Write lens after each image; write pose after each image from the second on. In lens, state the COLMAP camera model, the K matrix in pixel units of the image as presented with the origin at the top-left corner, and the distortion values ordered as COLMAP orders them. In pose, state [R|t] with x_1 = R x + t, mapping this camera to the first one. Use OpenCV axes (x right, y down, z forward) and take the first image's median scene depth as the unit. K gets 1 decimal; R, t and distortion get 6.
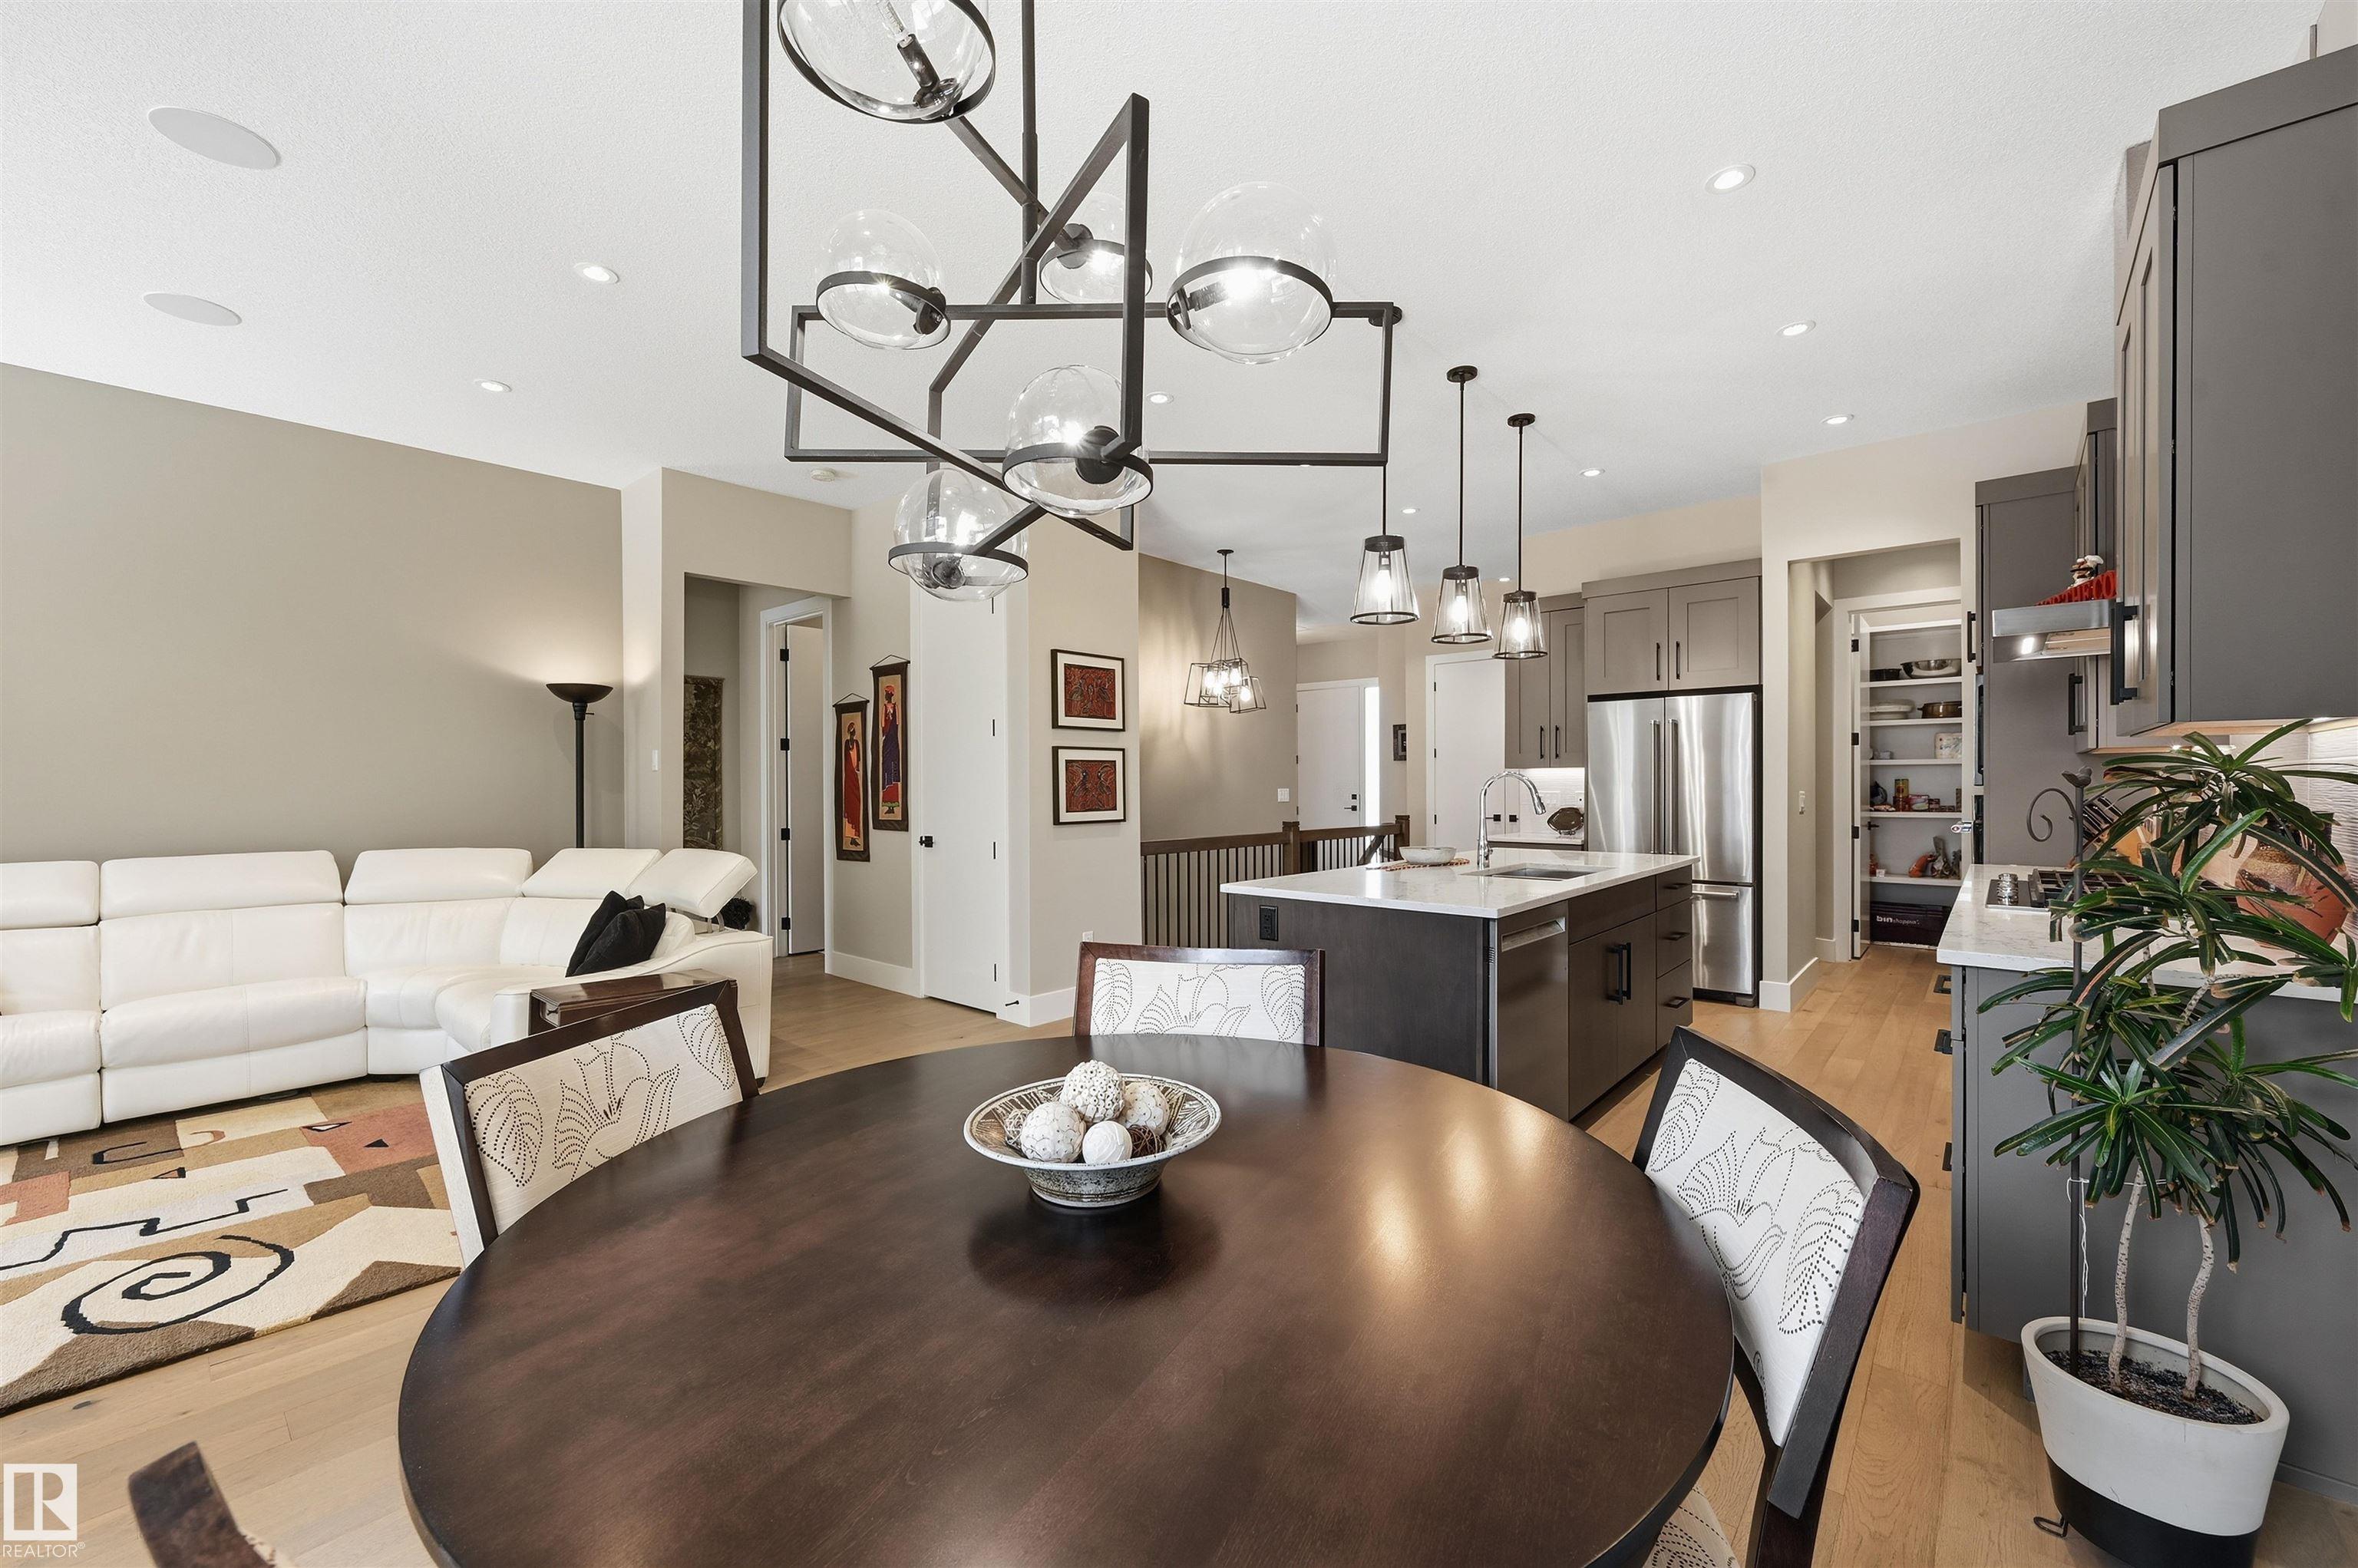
lens RADIAL K [[943.6, 0, 1185.3], [0, 943.6, 784.6], [0, 0, 1]] dist [-0.002031, -0.000243]
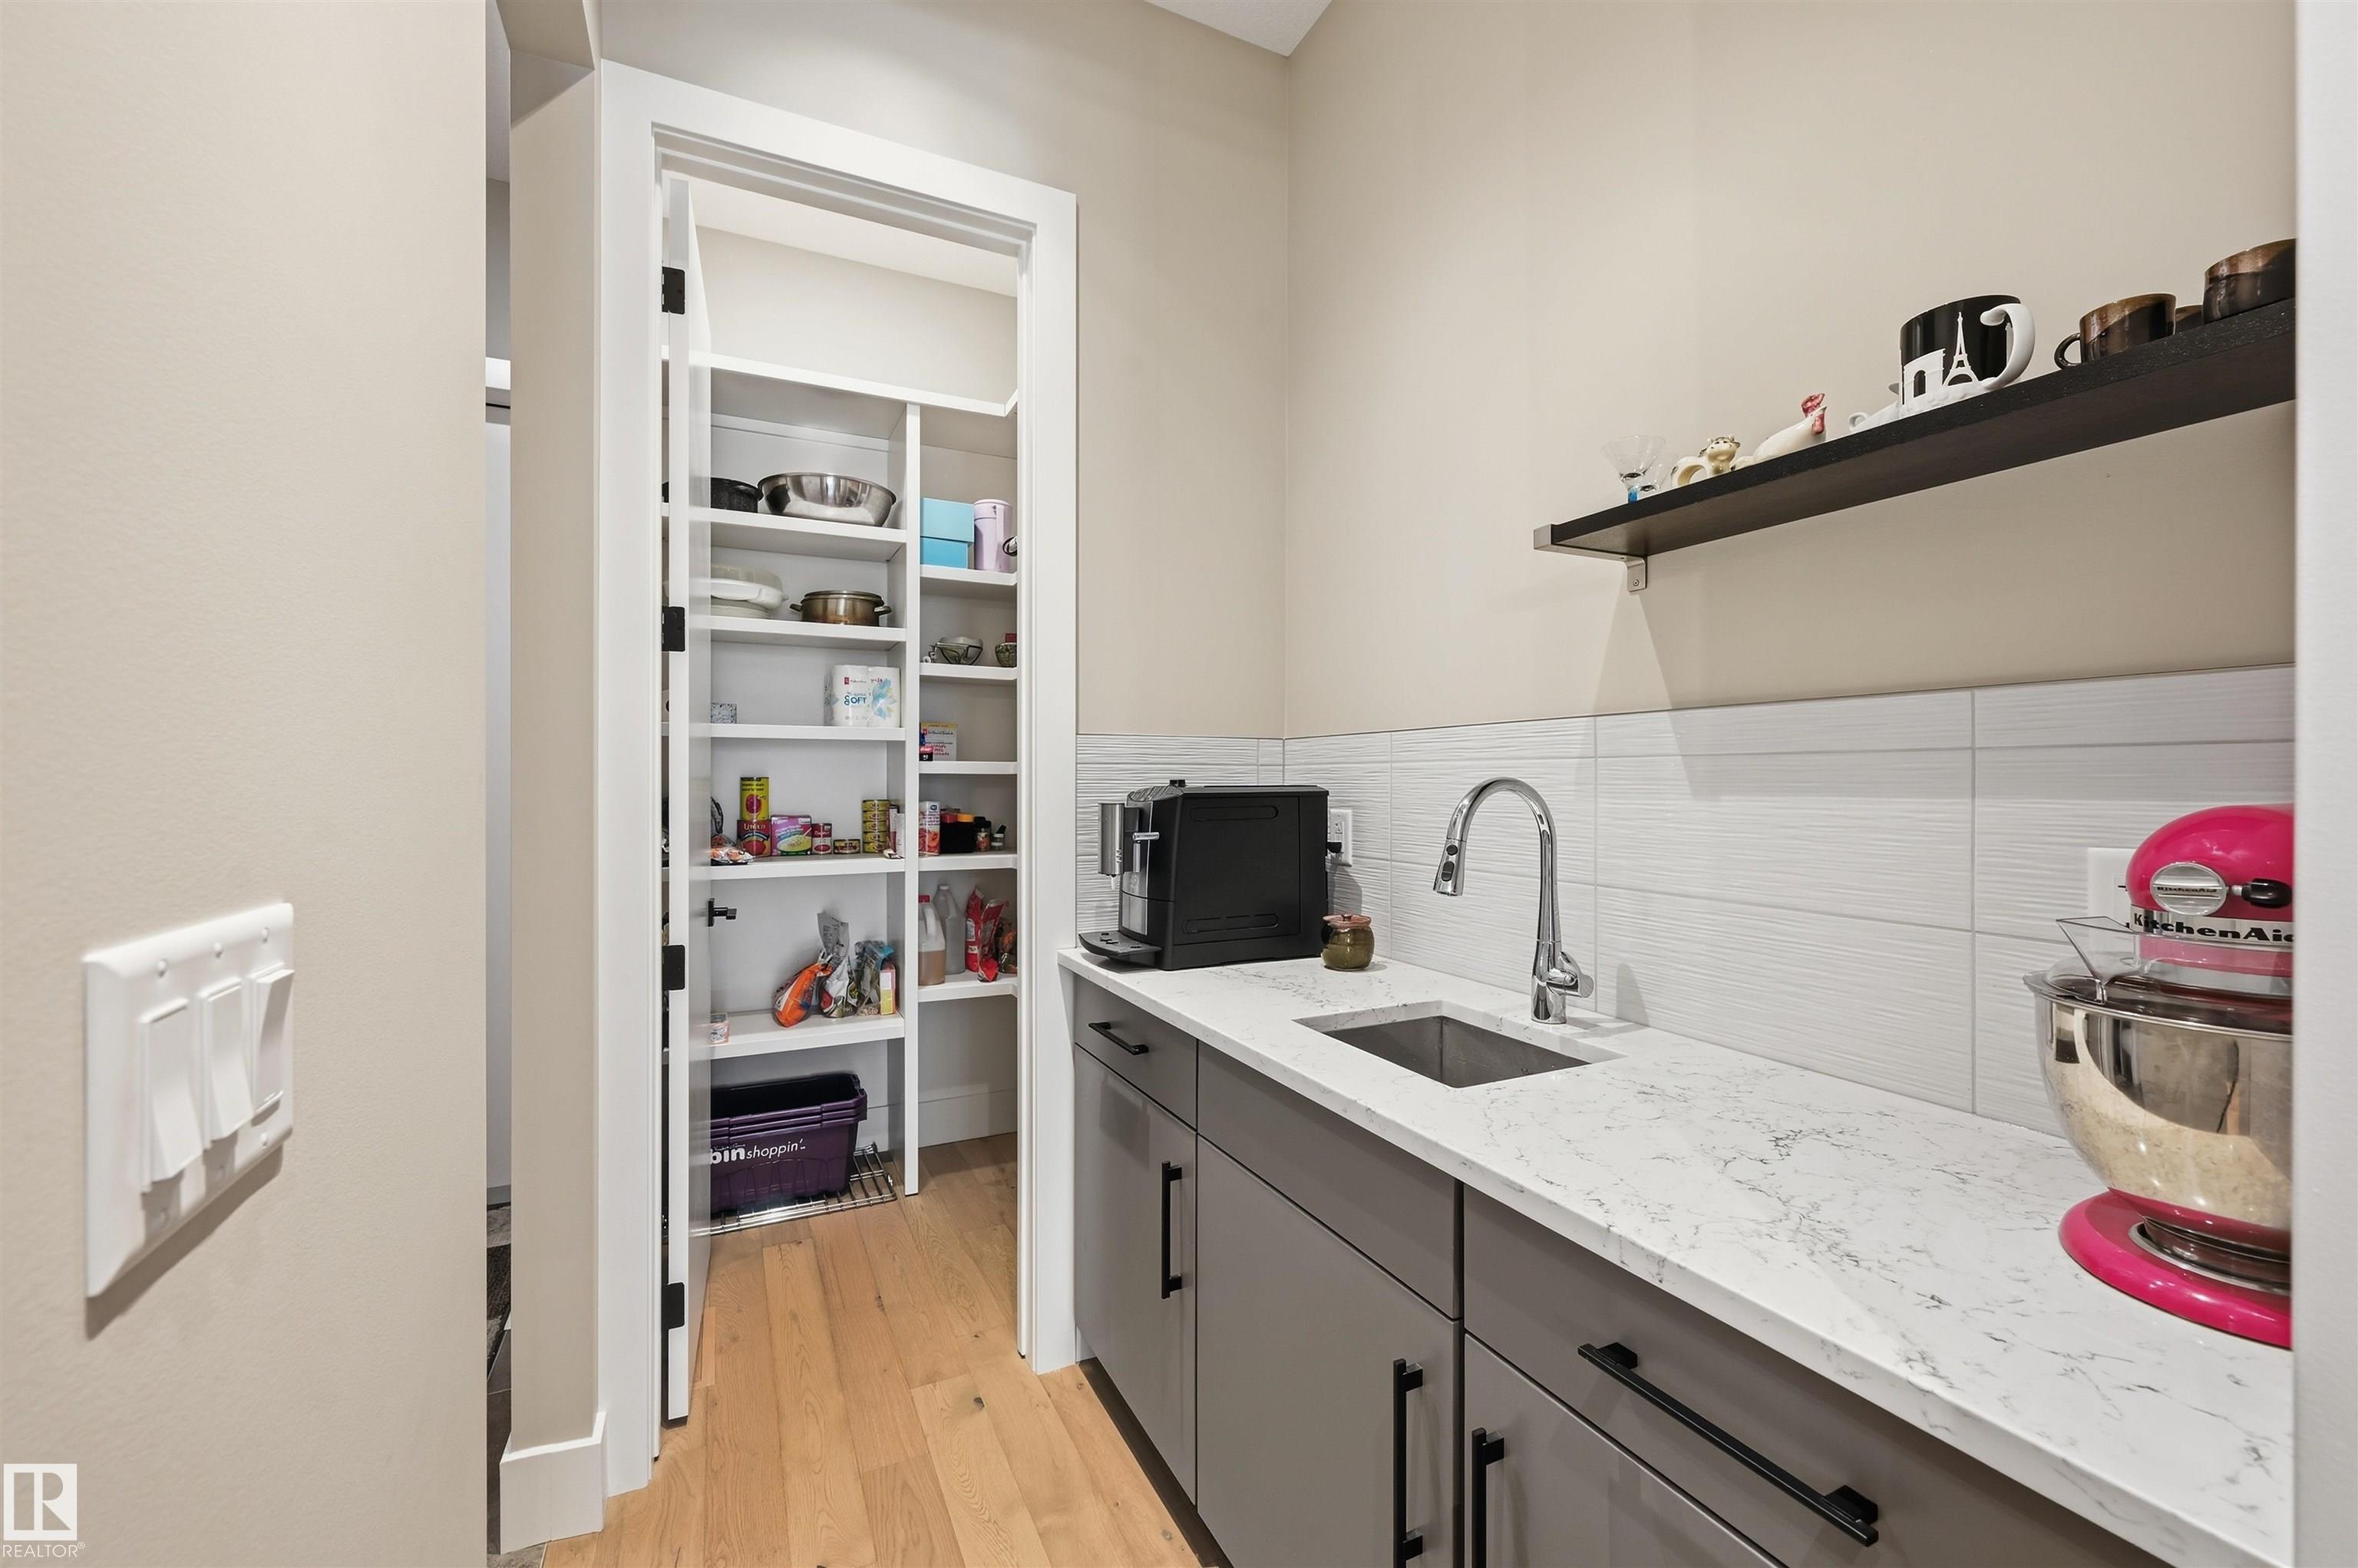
lens RADIAL K [[943.6, 0, 1183.4], [0, 943.6, 780.3], [0, 0, 1]] dist [-0.002031, -0.000243]
pose [[0.383453, -0.000193, 0.923560, 0.472401], [0.000070, 1.000000, 0.000180, -0.004402], [-0.923560, -0.000004, 0.383453, 0.695231]]
